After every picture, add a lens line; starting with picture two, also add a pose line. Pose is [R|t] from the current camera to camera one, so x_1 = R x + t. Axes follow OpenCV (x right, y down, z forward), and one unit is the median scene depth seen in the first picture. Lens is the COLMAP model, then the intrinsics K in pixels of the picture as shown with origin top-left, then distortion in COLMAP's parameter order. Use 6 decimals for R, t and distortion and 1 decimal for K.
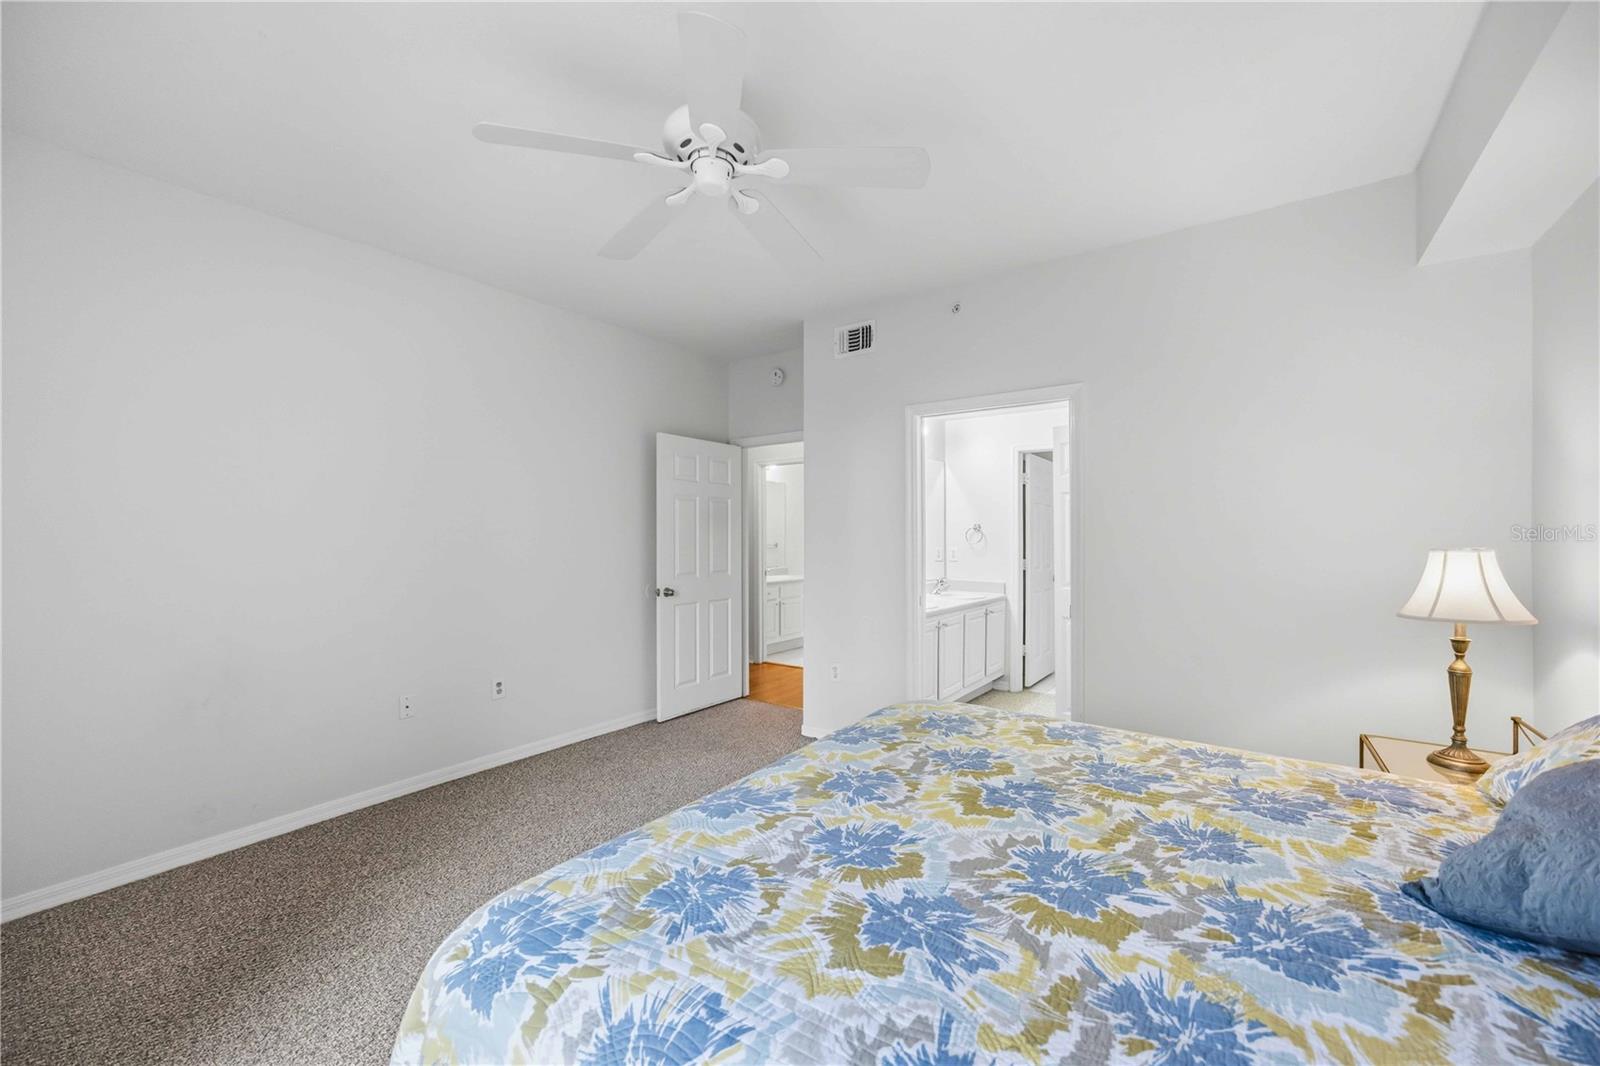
lens RADIAL K [[620.7, 0, 802.1], [0, 620.7, 535.7], [0, 0, 1]] dist [-0.002137, 0.000015]
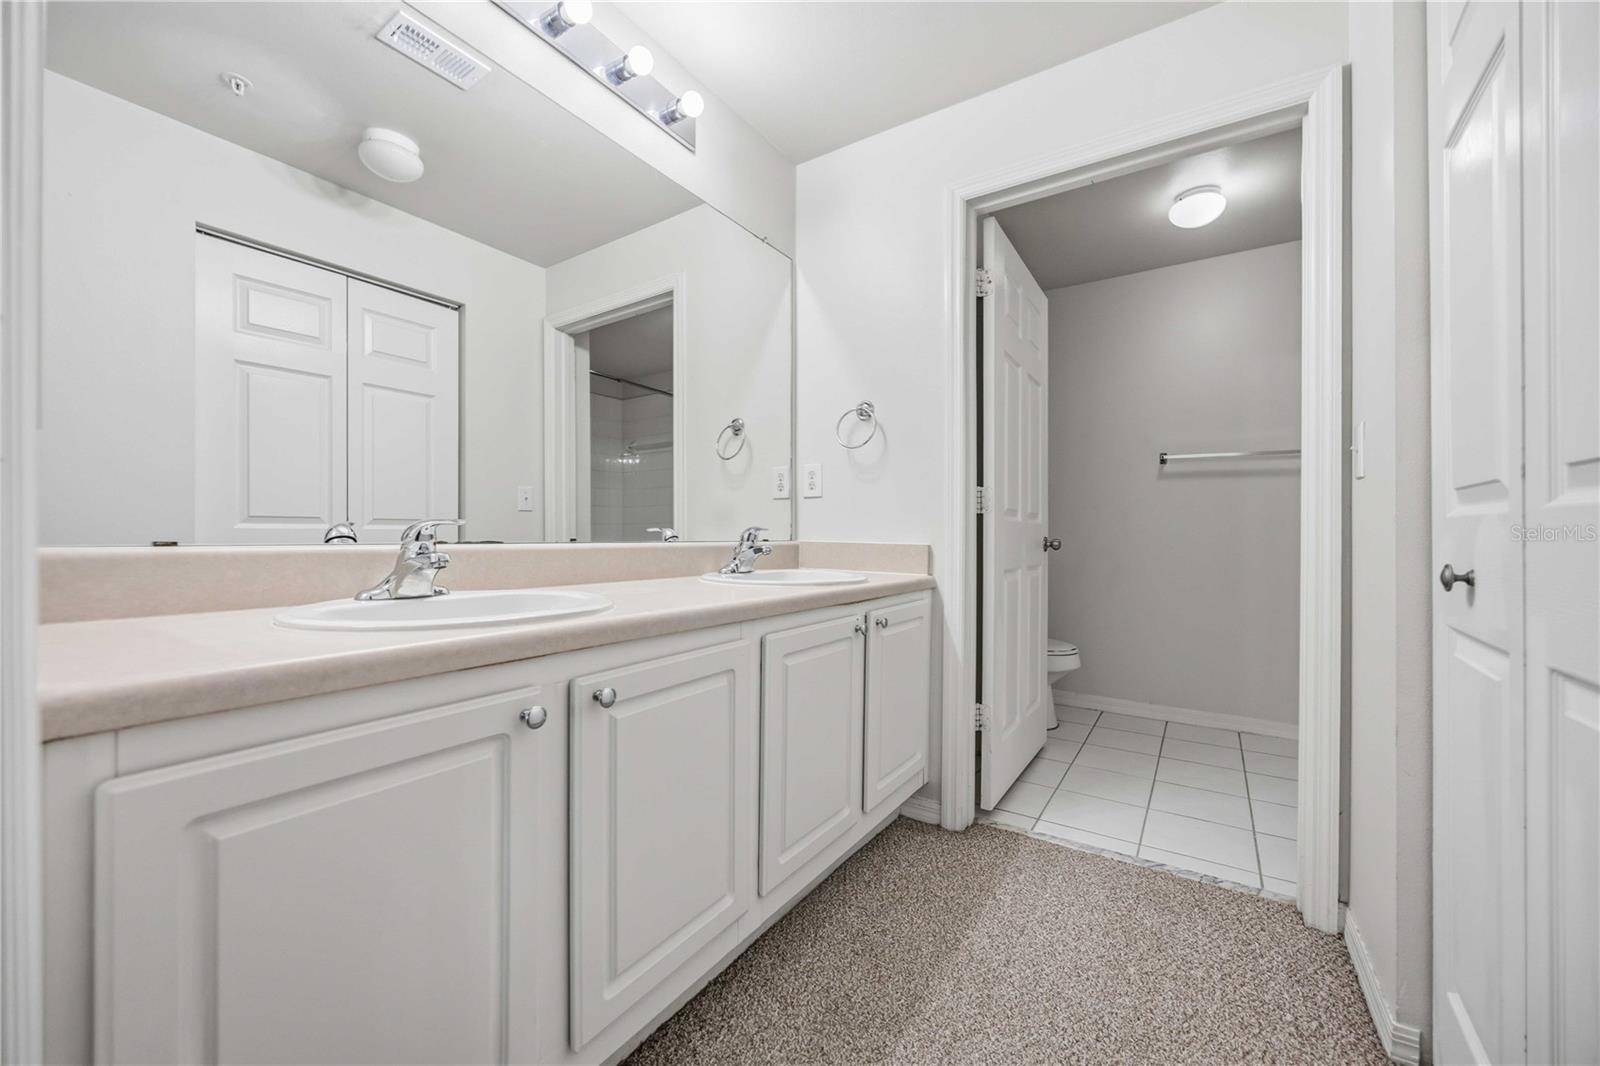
lens RADIAL K [[620.7, 0, 802.1], [0, 620.7, 535.7], [0, 0, 1]] dist [-0.002137, 0.000015]
pose [[0.998799, -0.000209, 0.049003, 0.226985], [-0.000117, 0.999978, 0.006666, 0.067268], [-0.049003, -0.006664, 0.998776, 0.613610]]
